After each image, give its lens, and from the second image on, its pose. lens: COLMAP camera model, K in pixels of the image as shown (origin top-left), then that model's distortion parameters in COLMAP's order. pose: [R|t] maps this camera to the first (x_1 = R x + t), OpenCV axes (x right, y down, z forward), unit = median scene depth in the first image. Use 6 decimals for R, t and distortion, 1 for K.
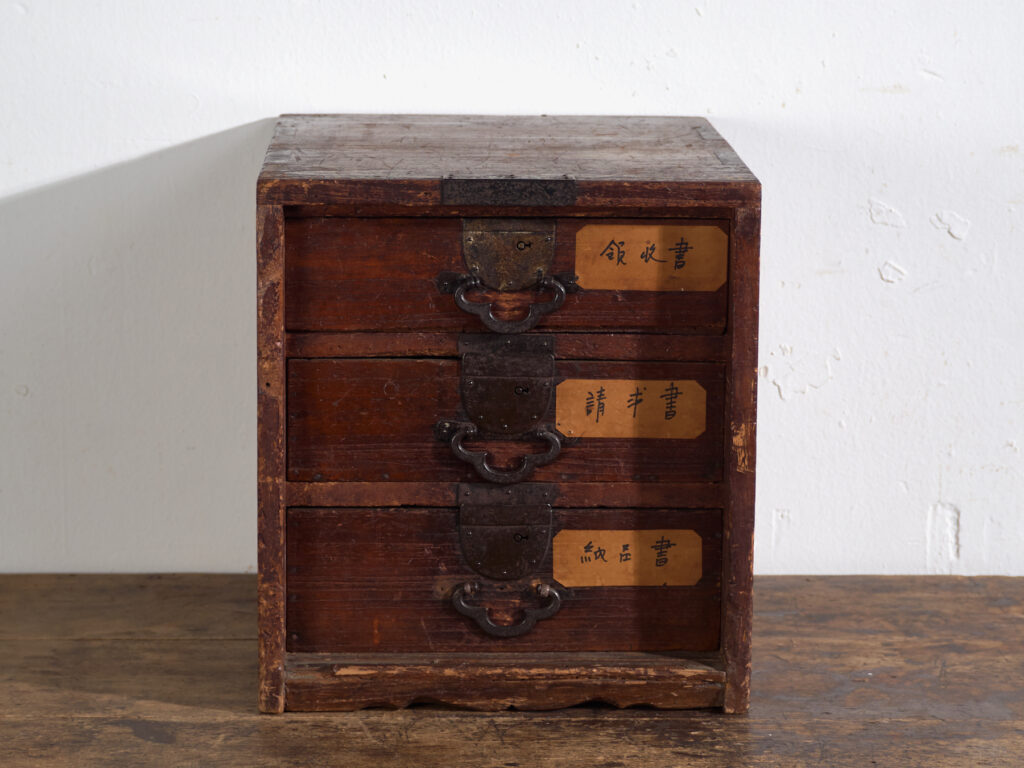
lens RADIAL K [[3249.6, 0, 512.0], [0, 3249.6, 384.0], [0, 0, 1]] dist [0.085361, 0.552328]
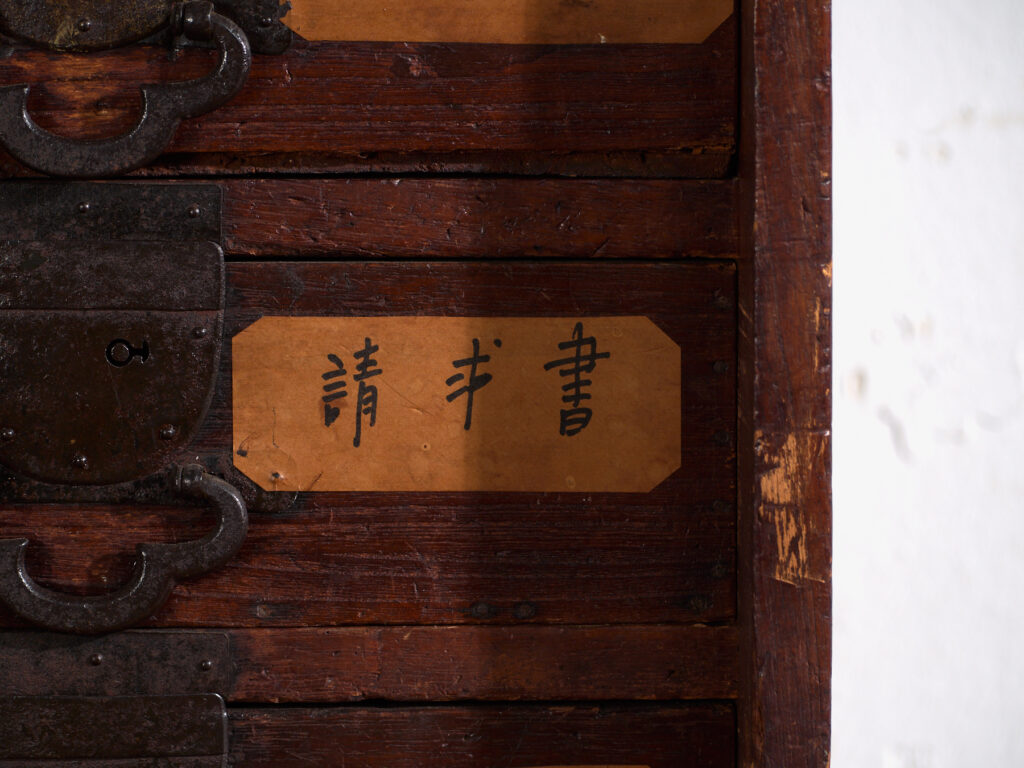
lens RADIAL K [[5121.1, 0, 512.0], [0, 5121.1, 384.0], [0, 0, 1]] dist [-0.171792, -6.006214]
pose [[0.999882, -0.013501, 0.007333, 0.038443], [0.013915, 0.998121, -0.059676, 0.037170], [-0.006514, 0.059771, 0.998191, 0.473587]]
